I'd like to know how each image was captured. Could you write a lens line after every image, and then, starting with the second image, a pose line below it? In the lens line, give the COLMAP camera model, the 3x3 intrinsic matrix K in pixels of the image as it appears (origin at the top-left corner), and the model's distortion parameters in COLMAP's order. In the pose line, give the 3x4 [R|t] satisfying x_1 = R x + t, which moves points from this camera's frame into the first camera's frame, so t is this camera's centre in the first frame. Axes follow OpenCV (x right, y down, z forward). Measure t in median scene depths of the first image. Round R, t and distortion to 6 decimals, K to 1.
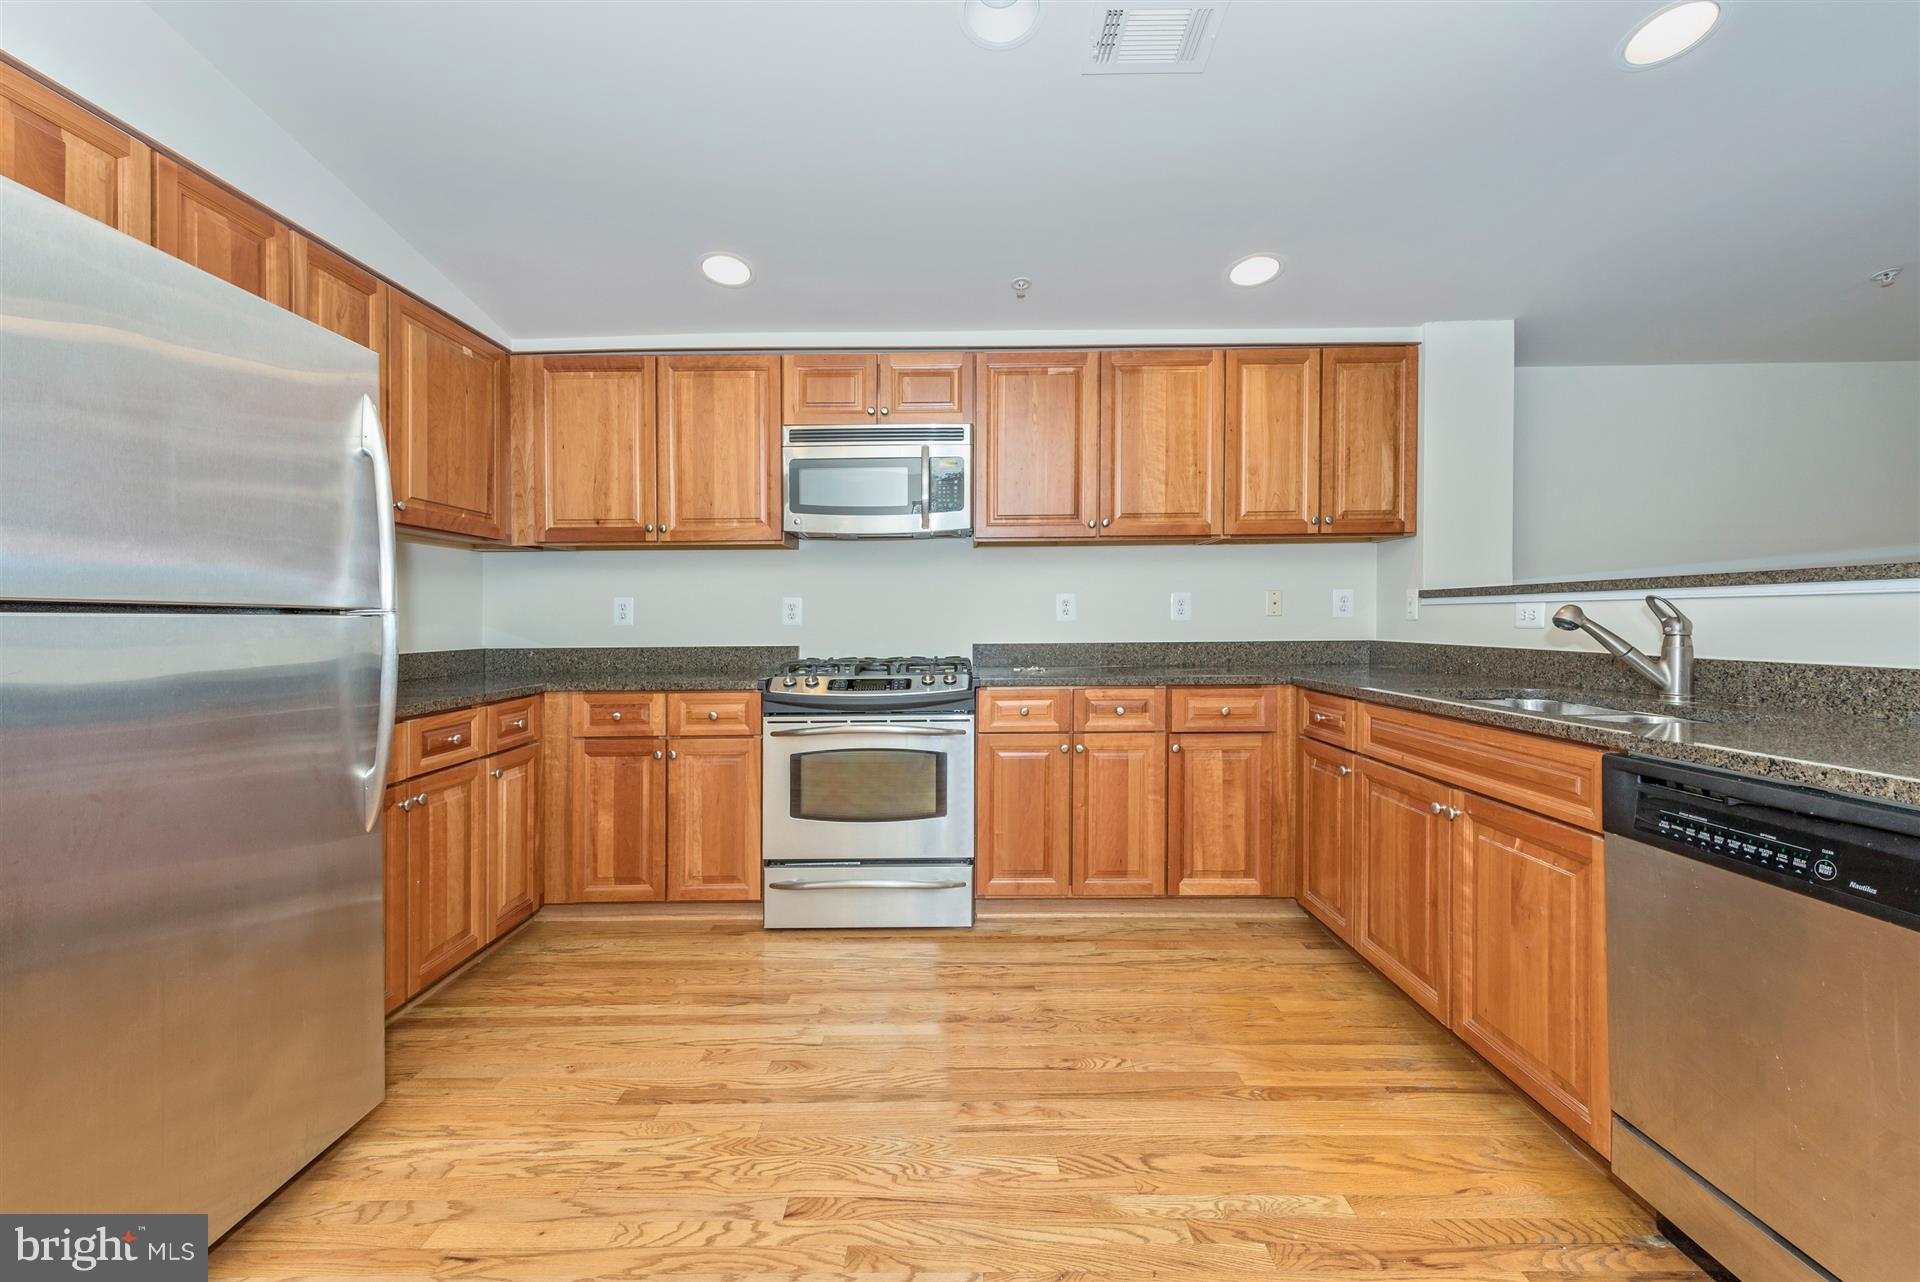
lens RADIAL K [[761.6, 0, 954.4], [0, 761.6, 629.3], [0, 0, 1]] dist [0.016515, -0.006293]
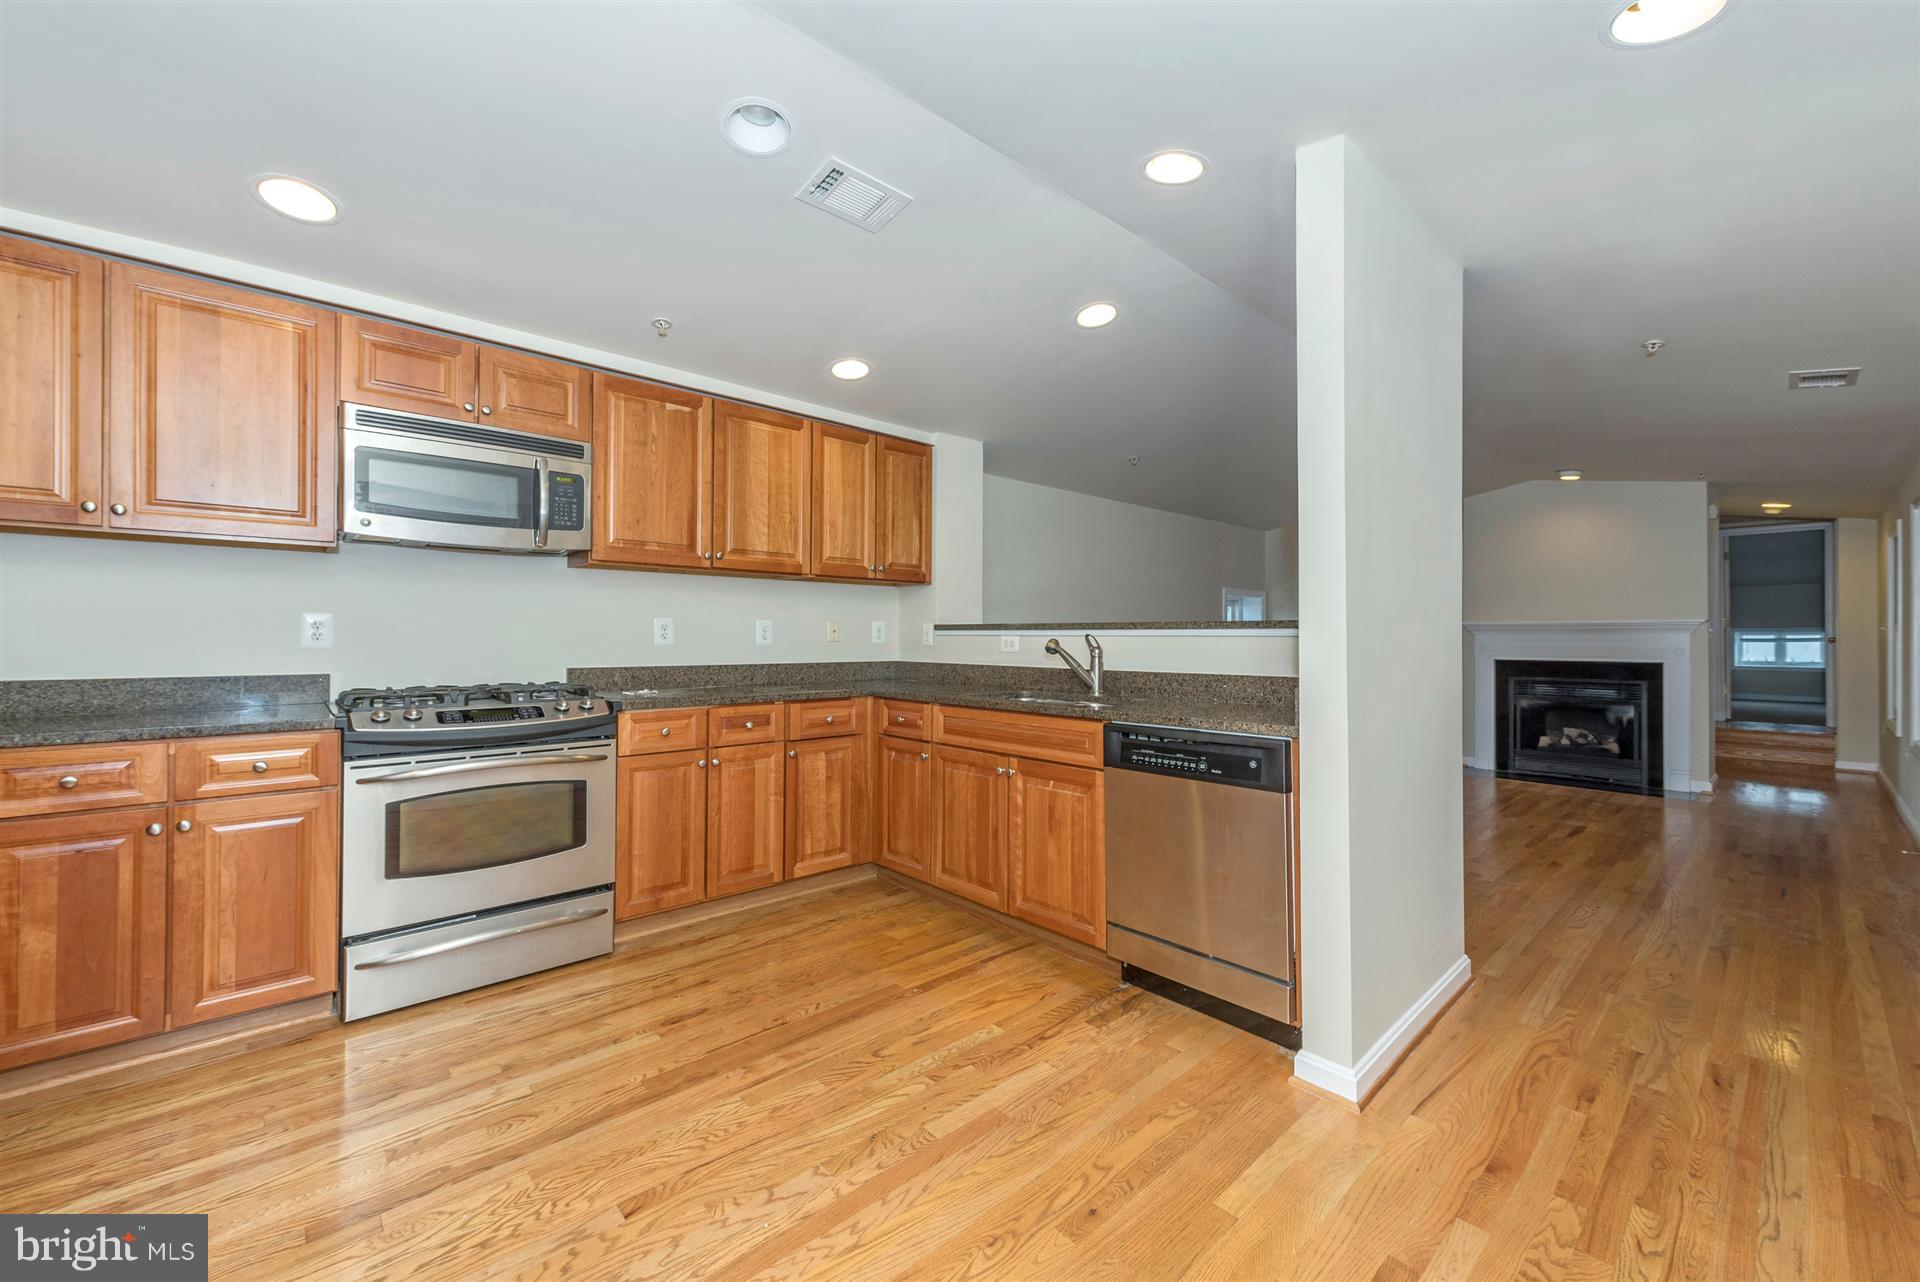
lens RADIAL K [[763.8, 0, 960.0], [0, 763.8, 641.0], [0, 0, 1]] dist [0.002017, -0.000212]
pose [[0.732297, 0.009290, 0.680922, -0.329676], [-0.001773, 0.999930, -0.011737, -0.005397], [-0.680983, 0.007388, 0.732262, -0.043716]]
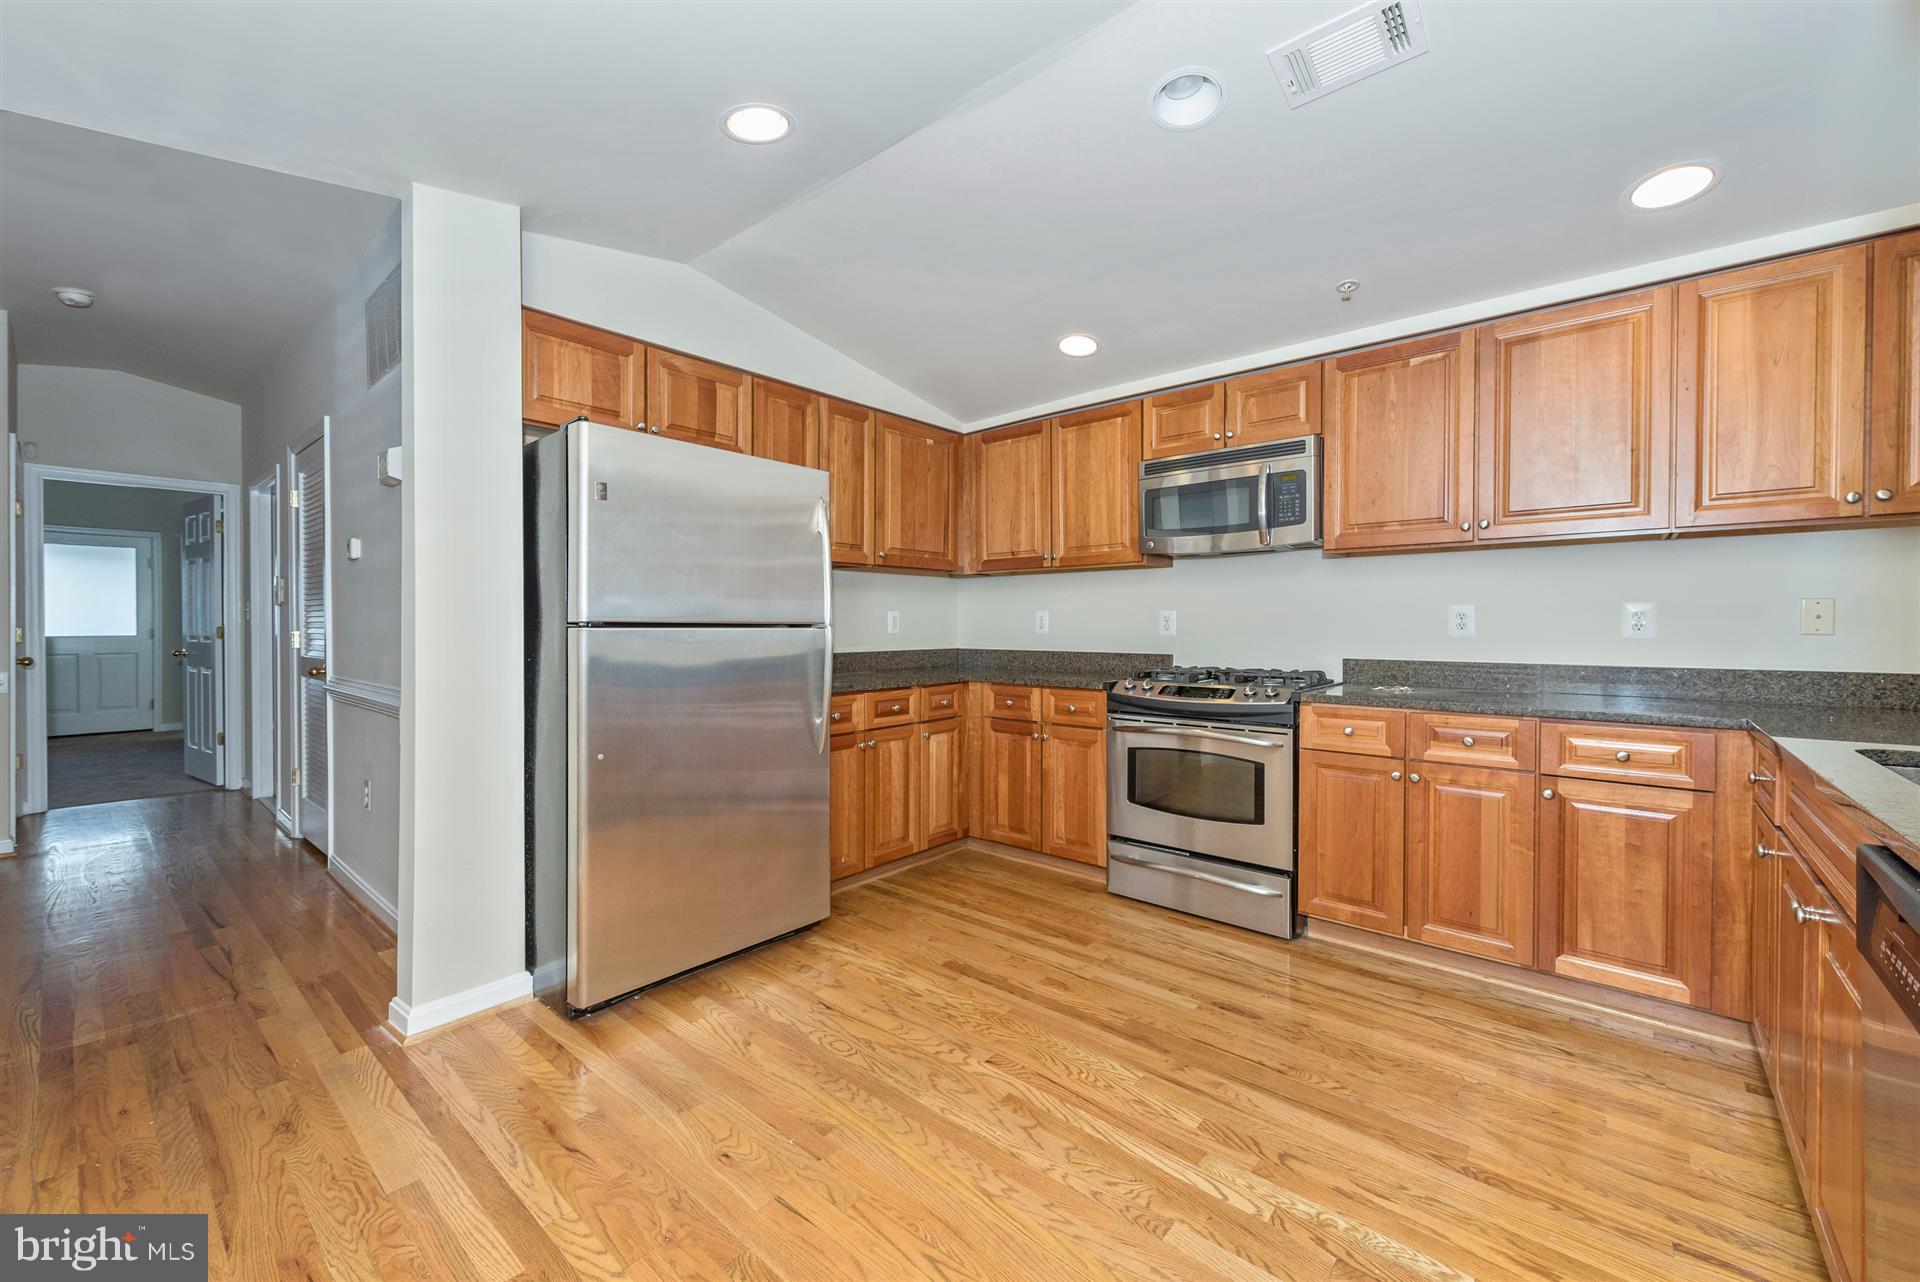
lens RADIAL K [[763.8, 0, 960.0], [0, 763.8, 641.0], [0, 0, 1]] dist [0.002017, -0.000212]
pose [[0.756346, 0.023152, -0.653762, 0.346715], [-0.017506, 0.999732, 0.015151, -0.011210], [0.653937, -0.000015, 0.756549, -0.046126]]
